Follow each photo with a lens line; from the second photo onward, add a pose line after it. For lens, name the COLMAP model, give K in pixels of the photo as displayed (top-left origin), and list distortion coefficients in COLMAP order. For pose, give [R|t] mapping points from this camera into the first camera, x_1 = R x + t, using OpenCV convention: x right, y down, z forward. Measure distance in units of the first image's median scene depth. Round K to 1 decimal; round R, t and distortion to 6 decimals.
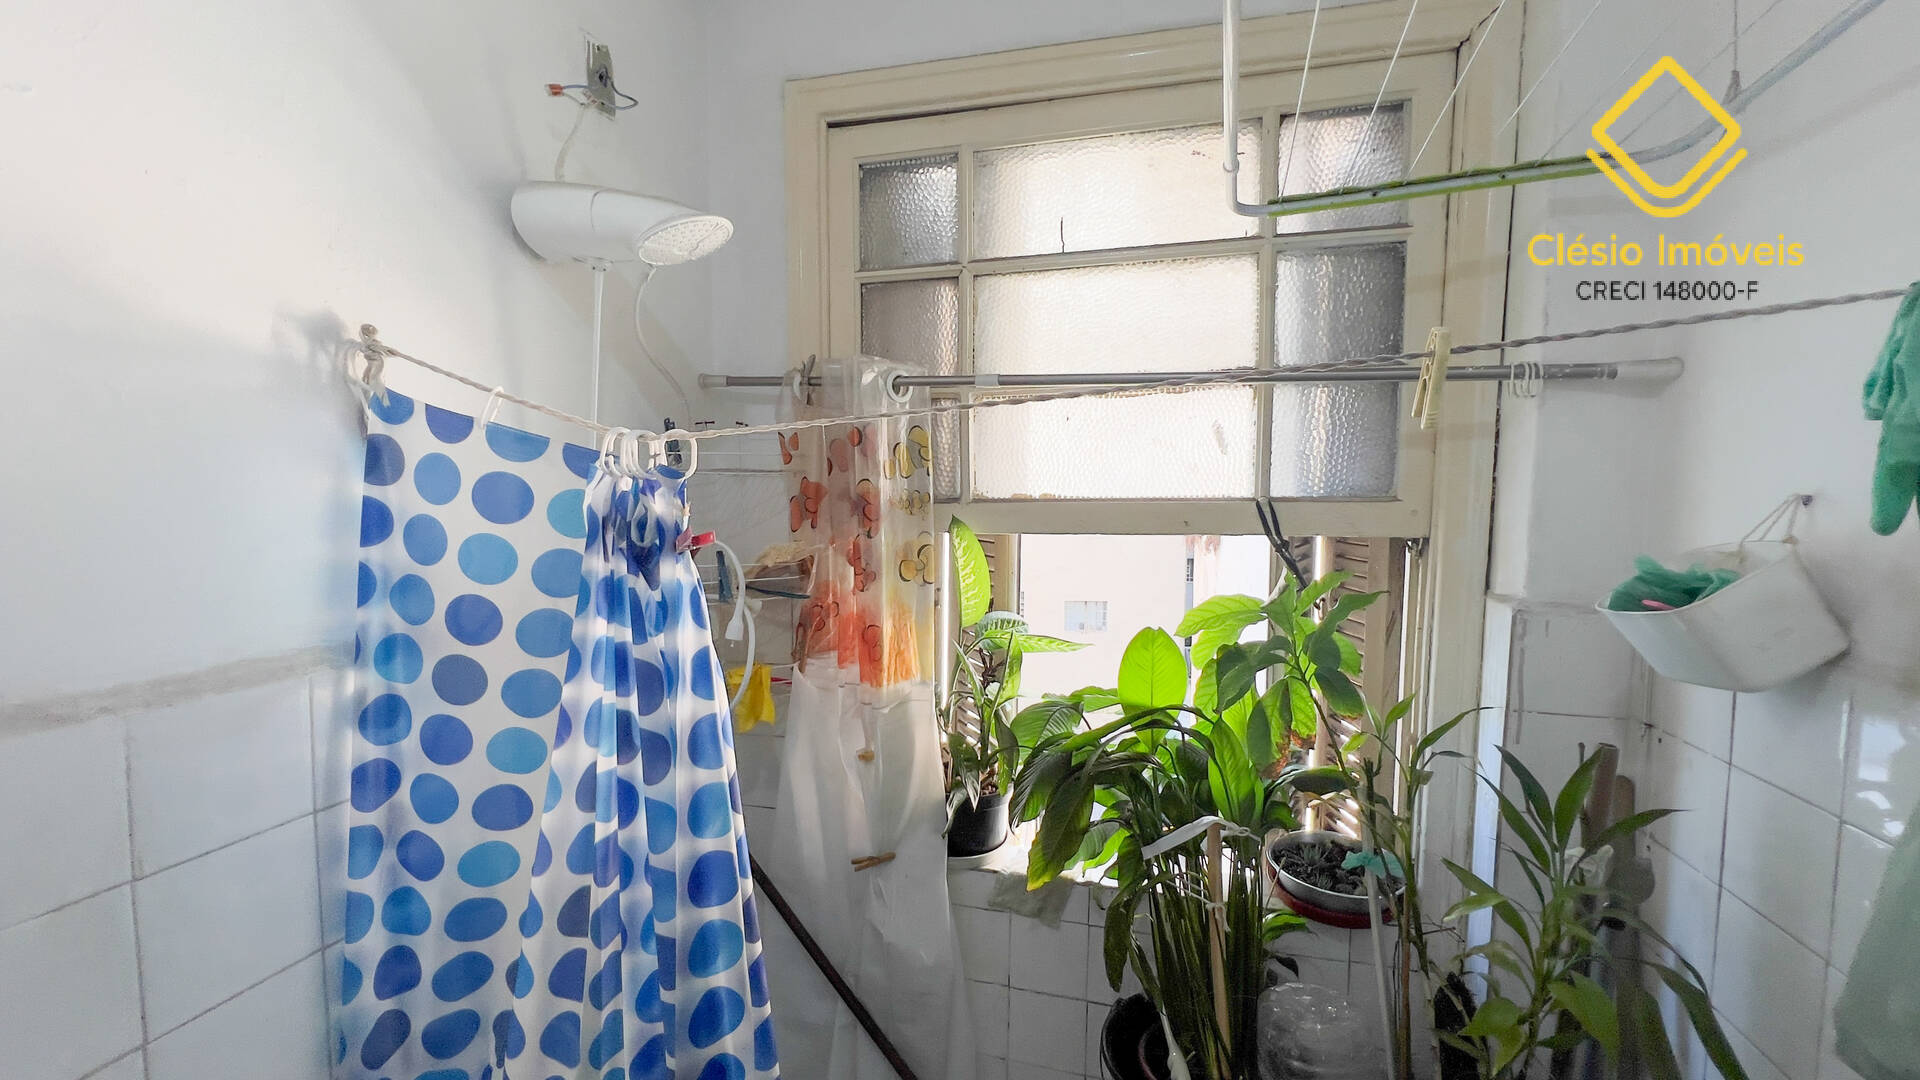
lens RADIAL K [[769.4, 0, 961.2], [0, 769.4, 538.7], [0, 0, 1]] dist [-0.002219, -0.000012]
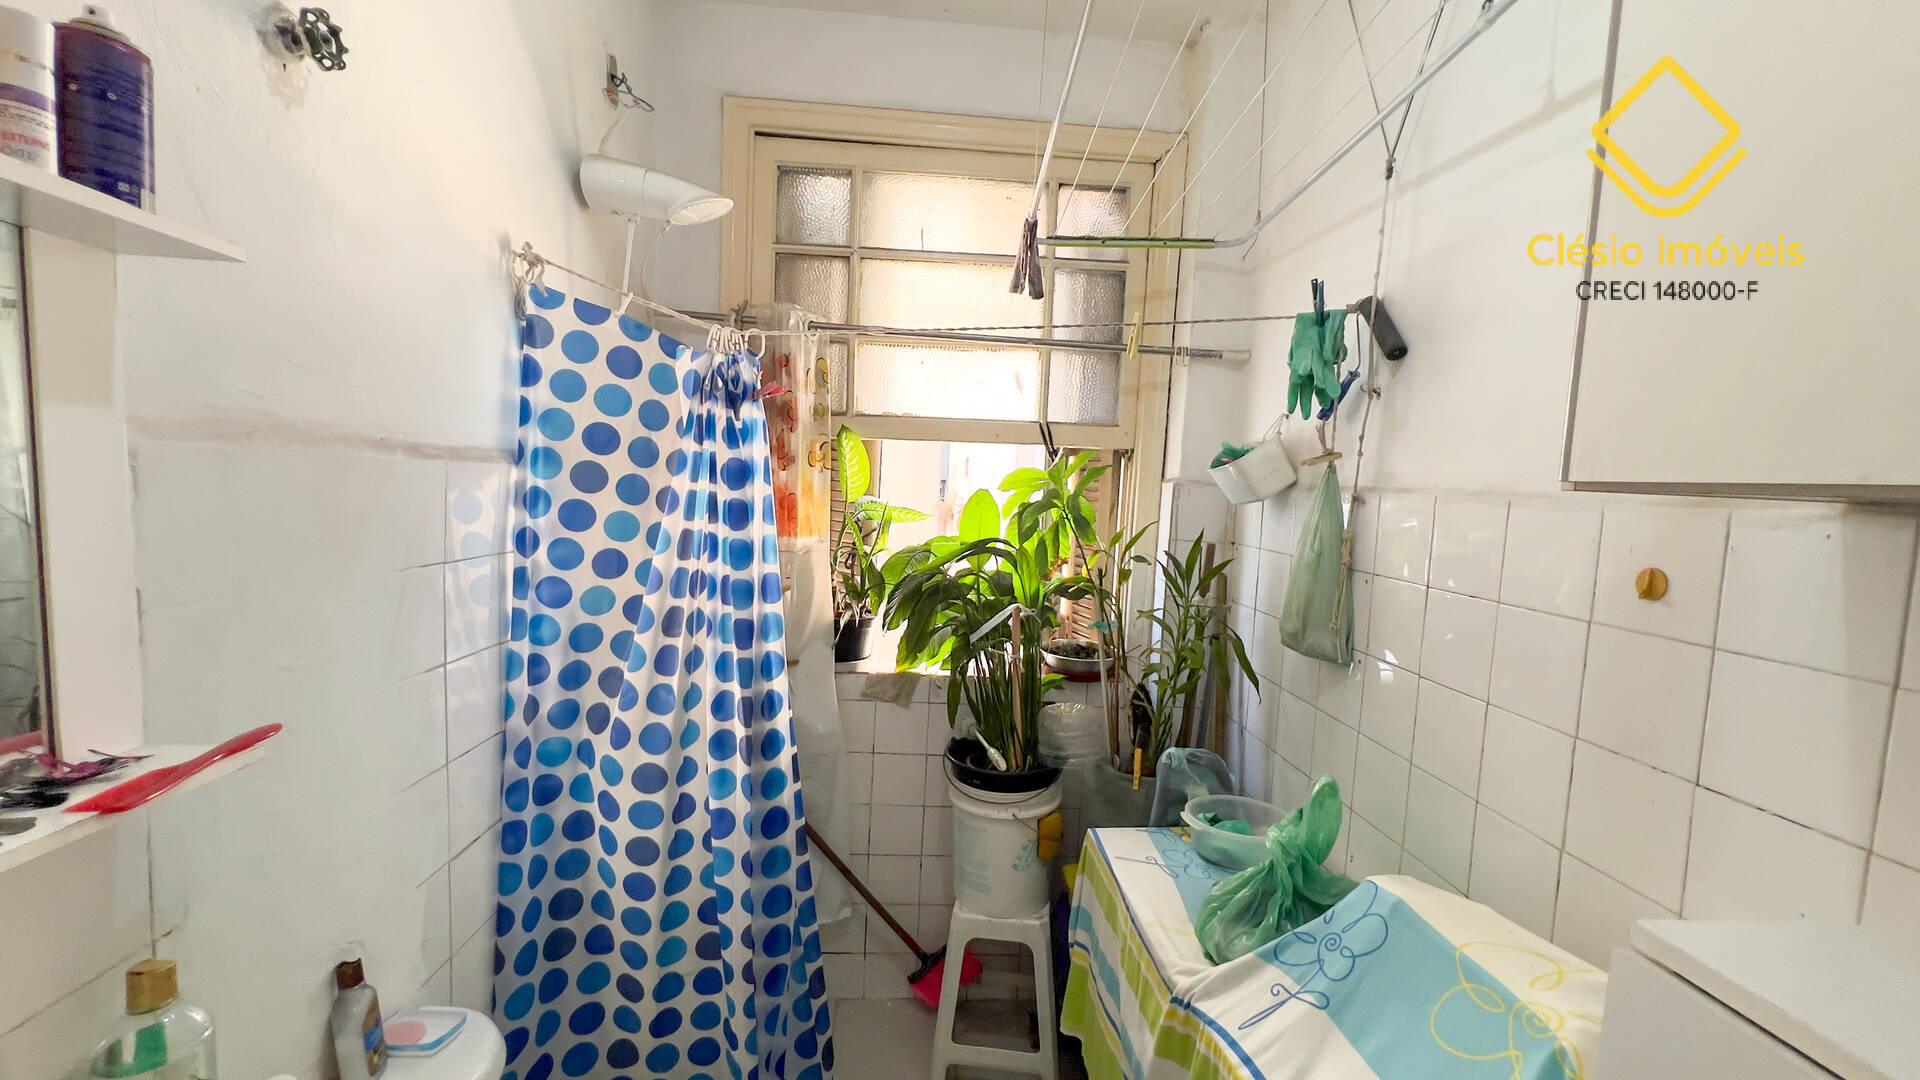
lens RADIAL K [[769.4, 0, 962.2], [0, 769.4, 542.3], [0, 0, 1]] dist [-0.002219, -0.000012]
pose [[0.948220, 0.014256, 0.317295, -0.306274], [-0.020086, 0.999684, 0.015110, 0.199576], [-0.316979, -0.020700, 0.948207, -0.527776]]
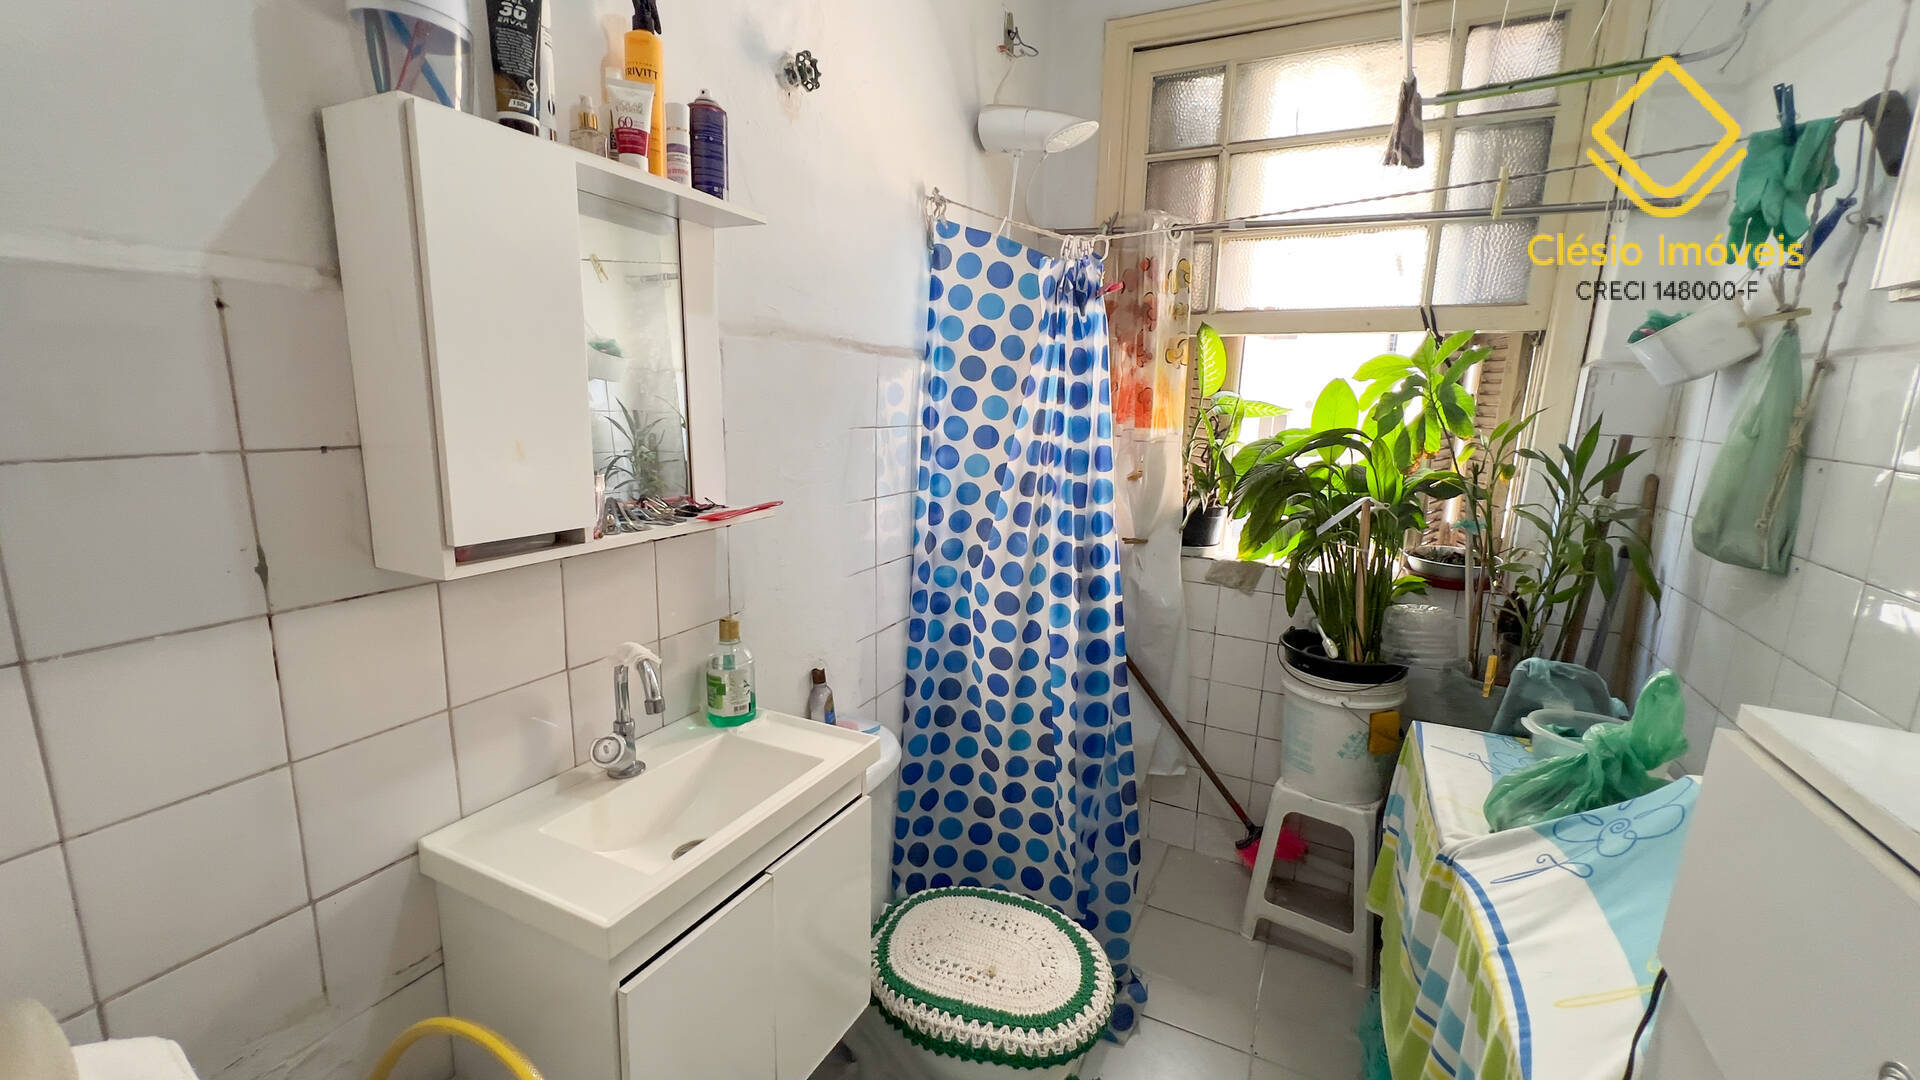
lens RADIAL K [[768.7, 0, 962.5], [0, 768.7, 542.4], [0, 0, 1]] dist [-0.001257, 0.000457]
pose [[0.978047, 0.063547, -0.198461, -0.176112], [-0.038539, 0.991100, 0.127422, 0.274556], [0.204792, -0.116976, 0.971791, -0.750257]]
